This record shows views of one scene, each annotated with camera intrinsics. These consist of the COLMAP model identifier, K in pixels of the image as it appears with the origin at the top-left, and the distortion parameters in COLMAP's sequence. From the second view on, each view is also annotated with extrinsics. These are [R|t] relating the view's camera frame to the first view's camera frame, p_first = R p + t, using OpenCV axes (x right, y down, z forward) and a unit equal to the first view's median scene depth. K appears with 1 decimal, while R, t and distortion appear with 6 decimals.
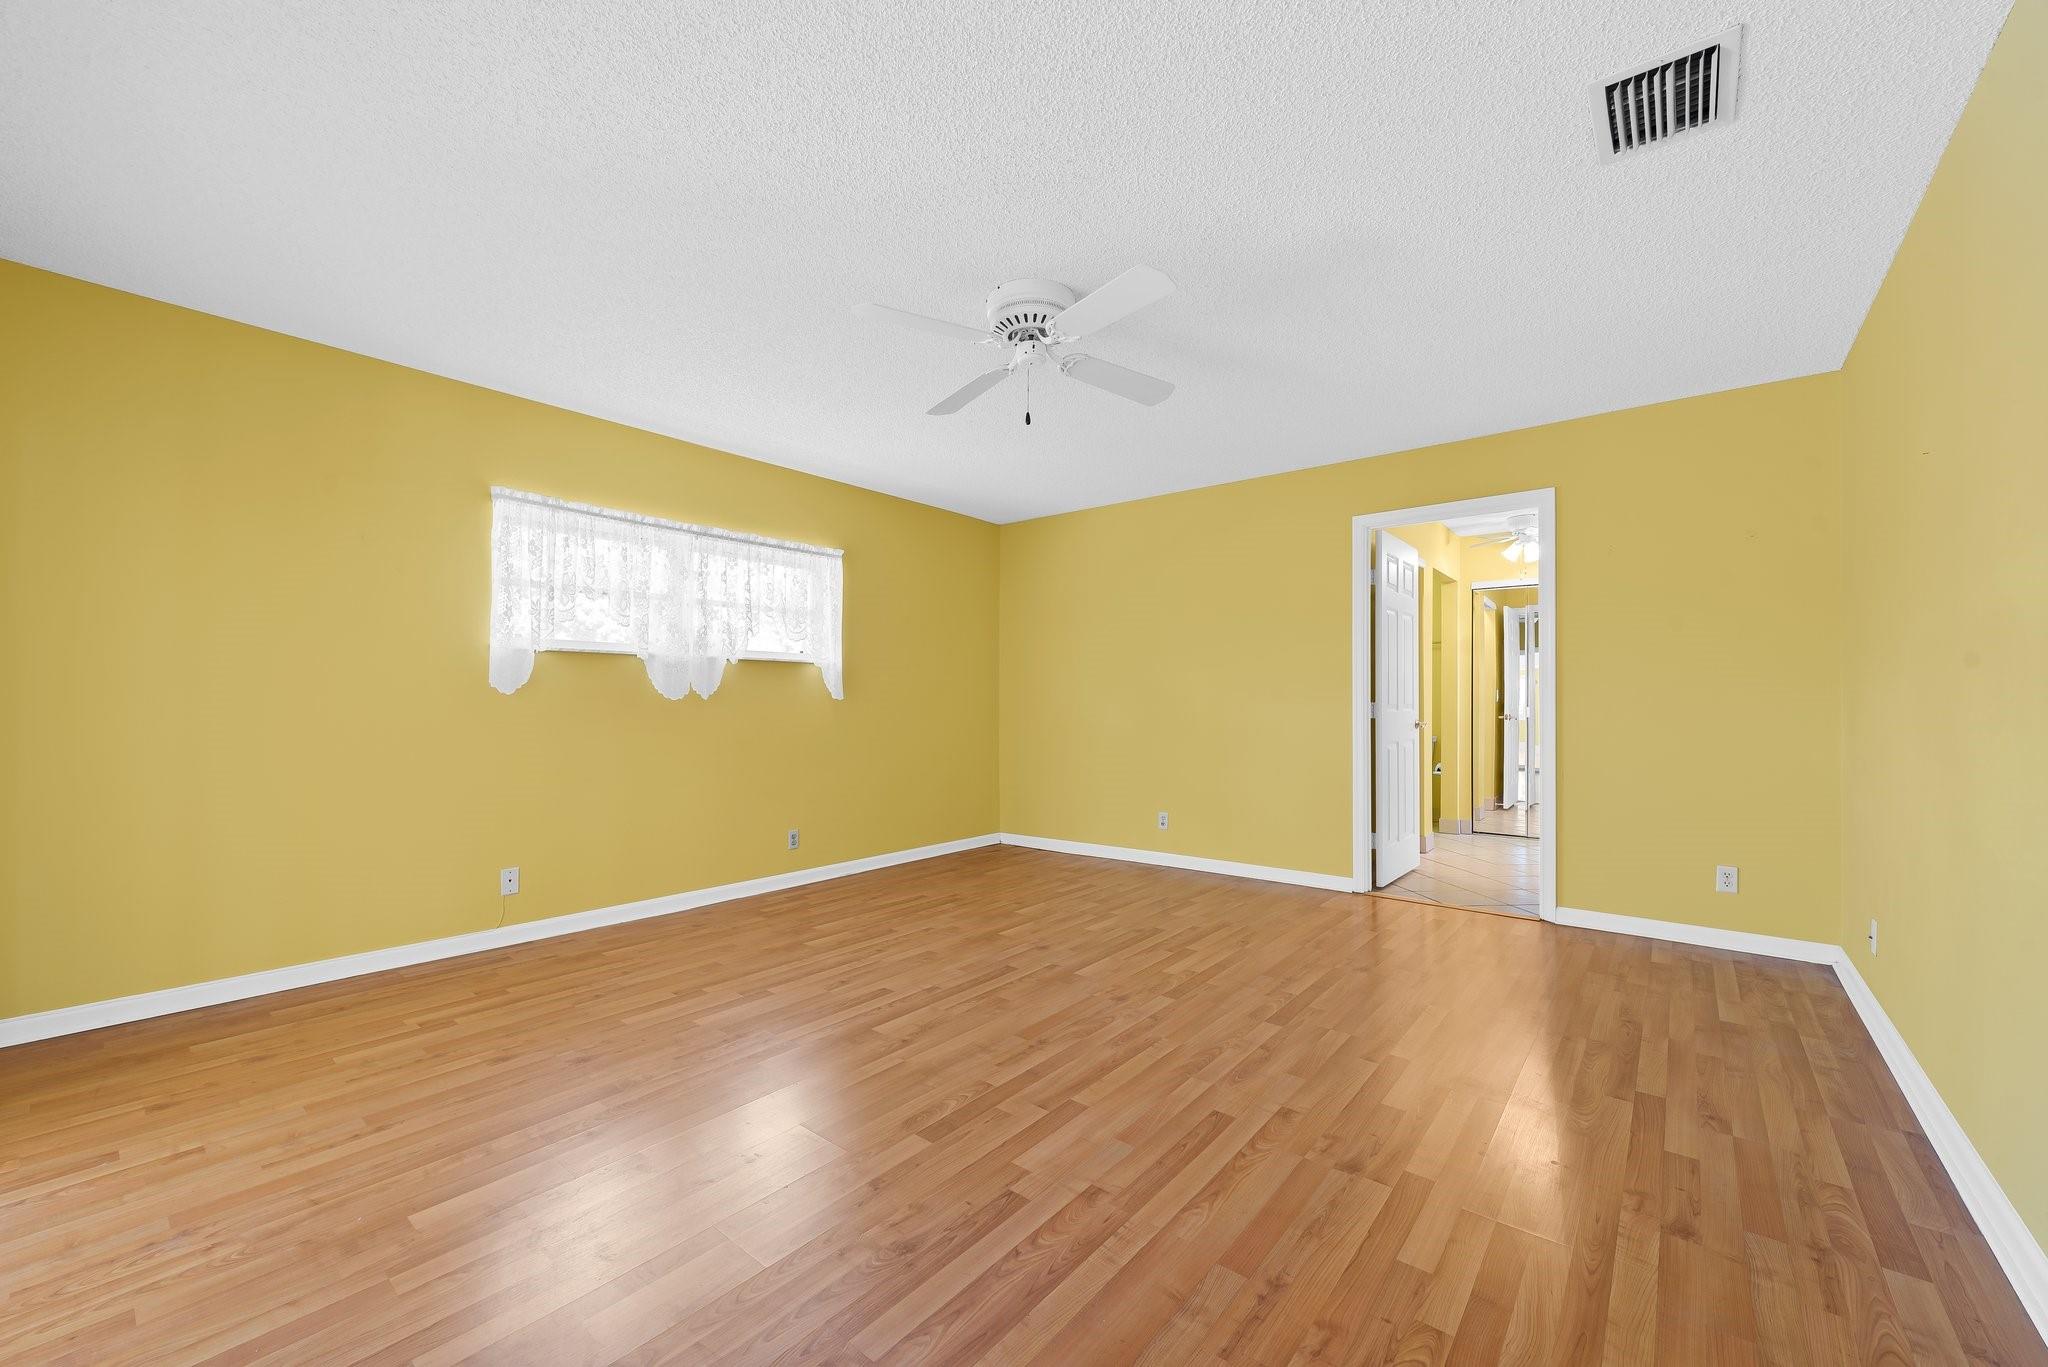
lens RADIAL K [[808.1, 0, 1017.2], [0, 808.1, 702.2], [0, 0, 1]] dist [0.016635, -0.000061]
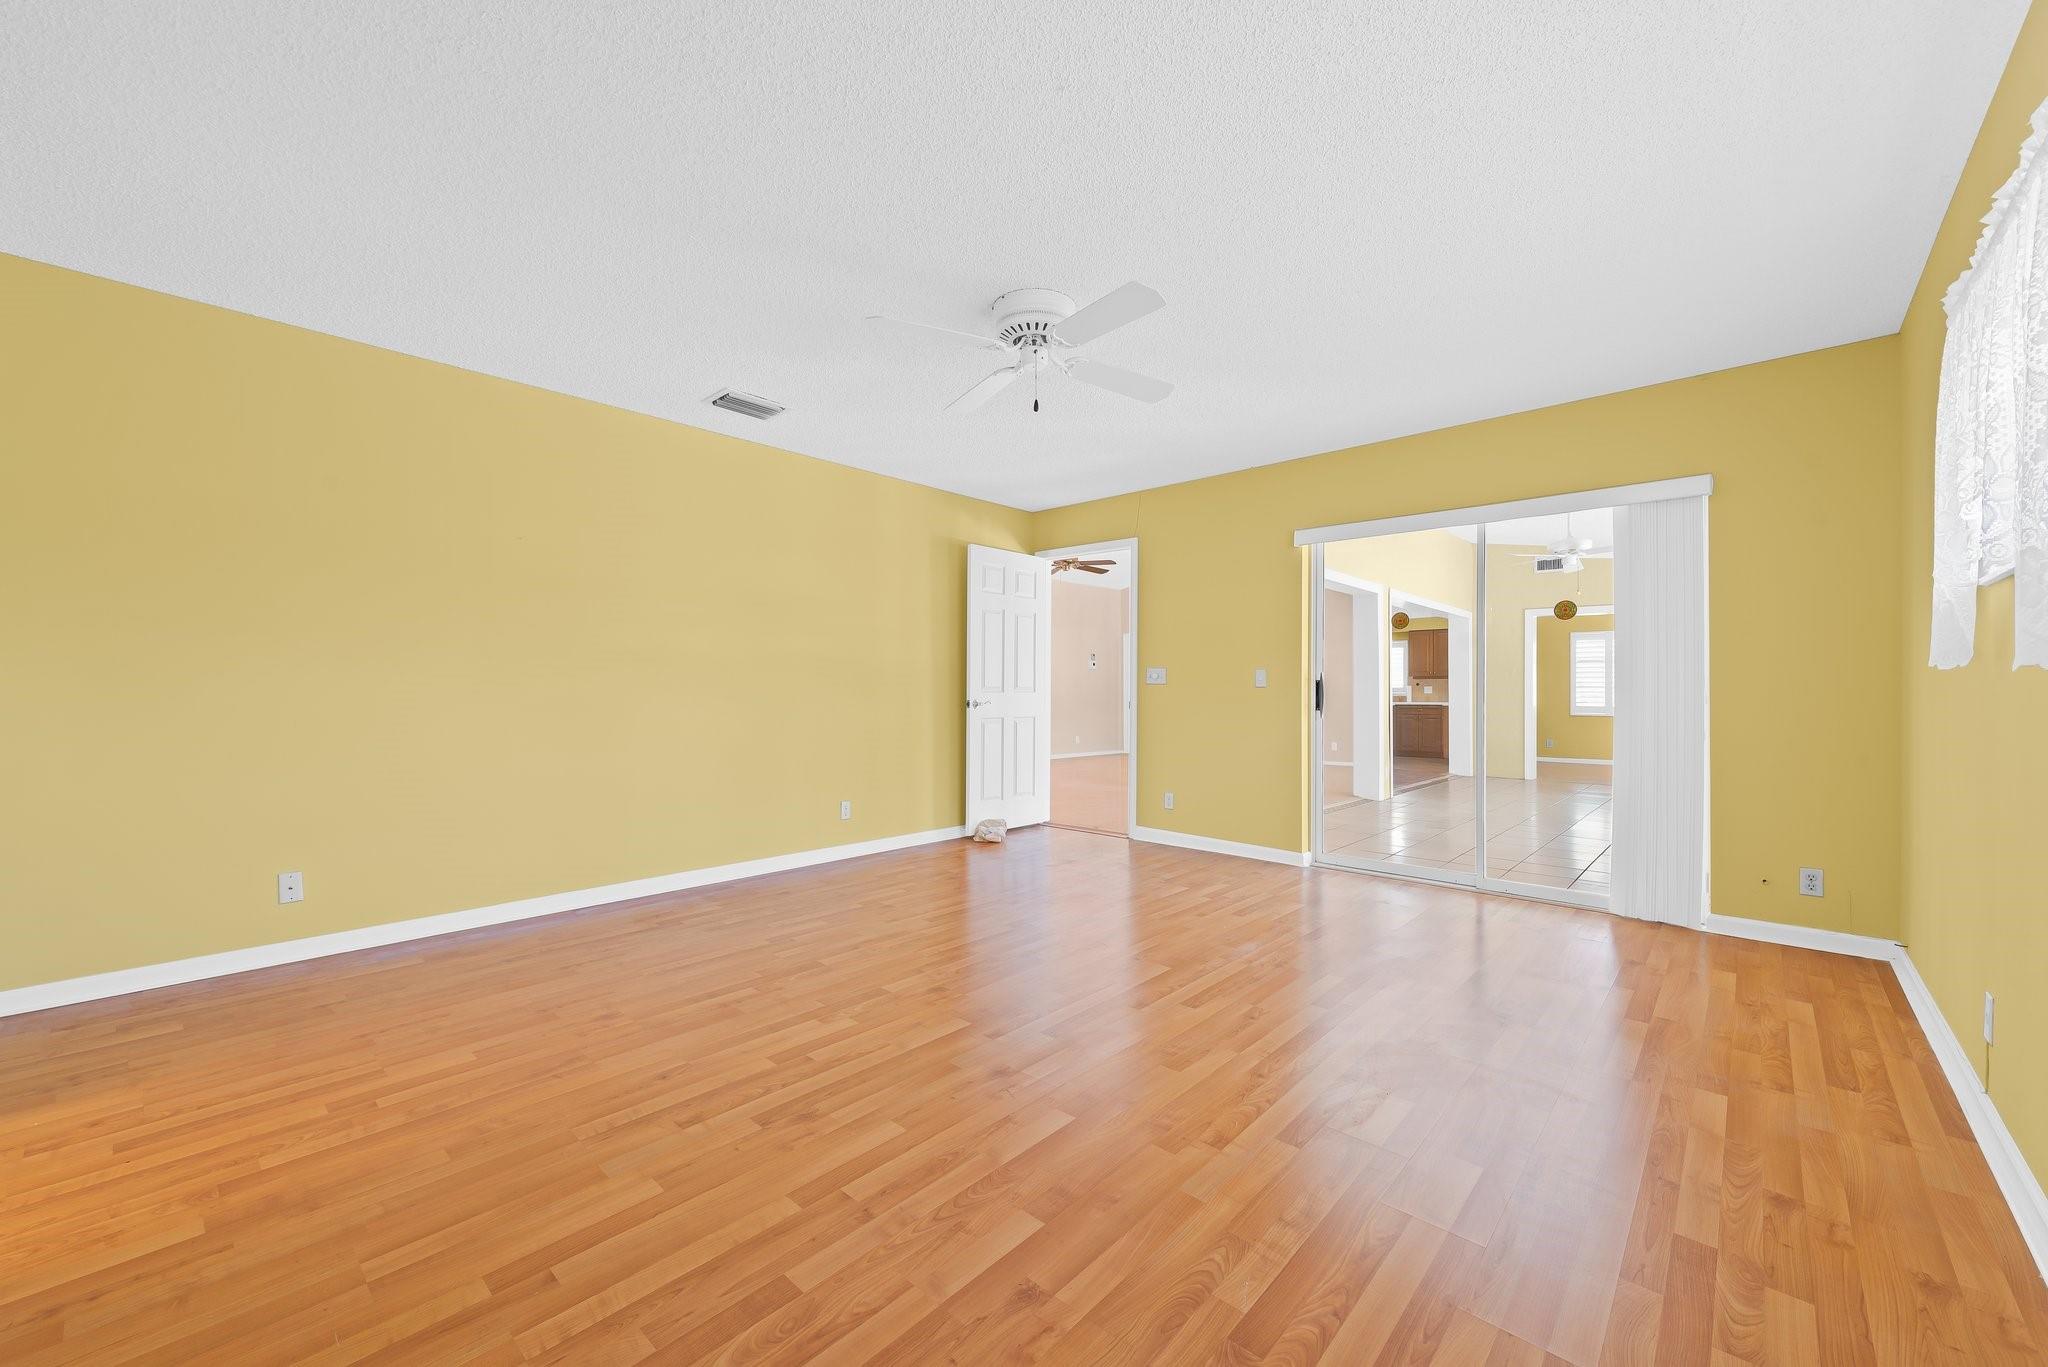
lens RADIAL K [[808.1, 0, 1017.2], [0, 808.1, 702.2], [0, 0, 1]] dist [0.016635, -0.000061]
pose [[-0.998888, -0.004062, 0.046970, -0.011555], [-0.003407, 0.999896, 0.014002, 0.009375], [-0.047022, 0.013827, -0.998798, 1.850577]]
